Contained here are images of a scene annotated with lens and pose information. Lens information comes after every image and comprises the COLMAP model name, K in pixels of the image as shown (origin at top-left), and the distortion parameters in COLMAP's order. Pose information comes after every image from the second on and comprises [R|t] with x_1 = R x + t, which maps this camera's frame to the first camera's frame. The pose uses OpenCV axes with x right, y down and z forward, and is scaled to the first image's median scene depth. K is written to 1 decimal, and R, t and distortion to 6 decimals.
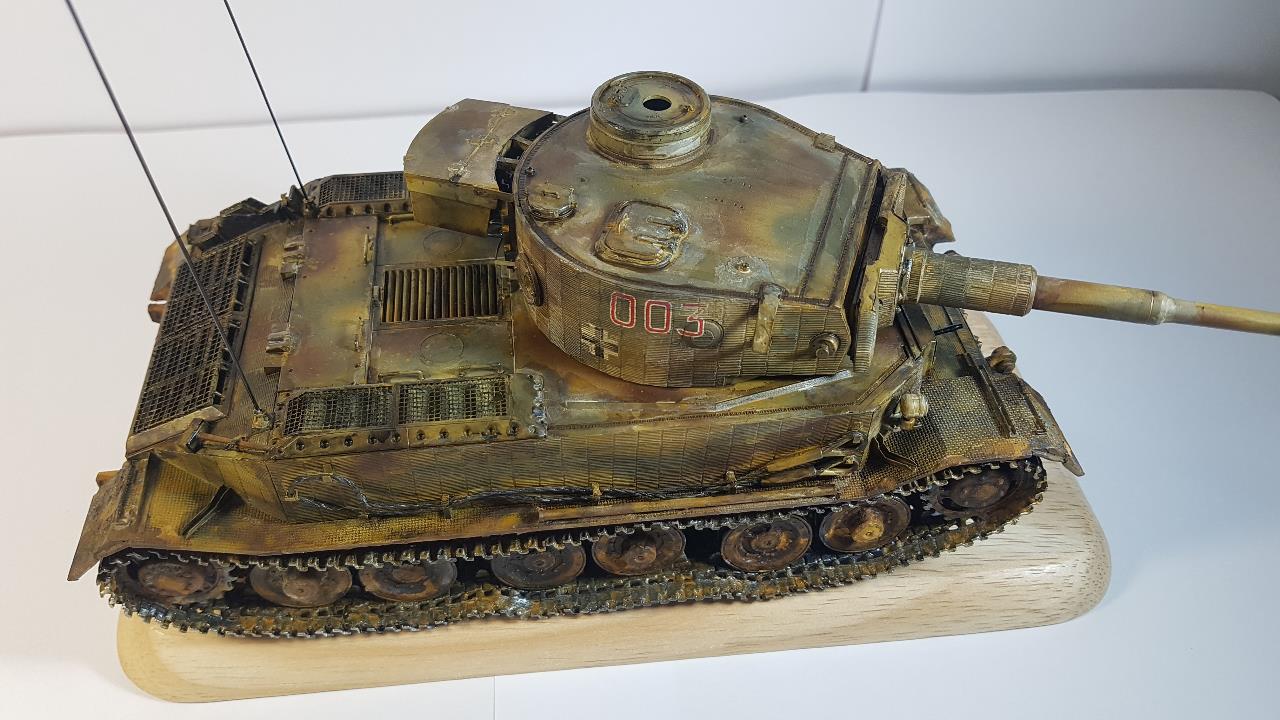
lens RADIAL K [[1032.2, 0, 640.0], [0, 1032.2, 360.0], [0, 0, 1]] dist [-0.011806, -0.006929]
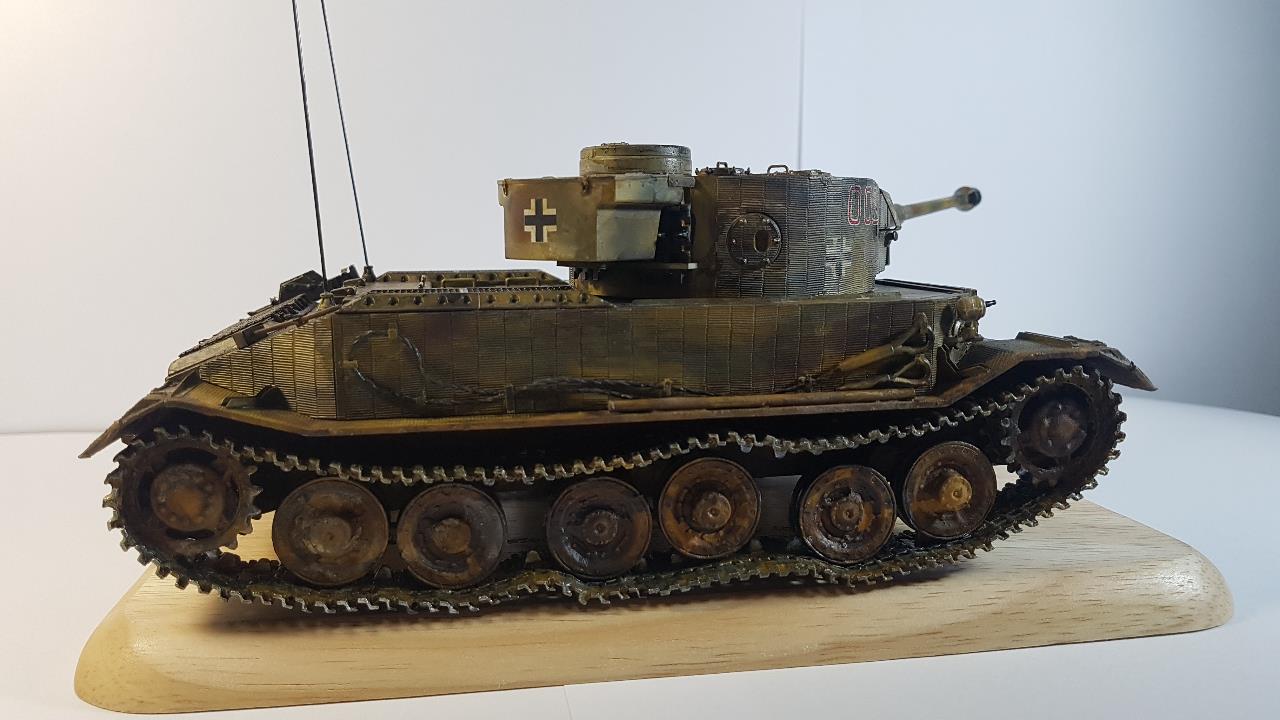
lens RADIAL K [[1005.0, 0, 623.6], [0, 1005.0, 357.9], [0, 0, 1]] dist [-0.011432, -0.006014]
pose [[0.997991, -0.032508, 0.054375, -0.122016], [0.058460, 0.803265, -0.592746, 0.602762], [-0.024409, 0.594734, 0.803552, 0.225268]]
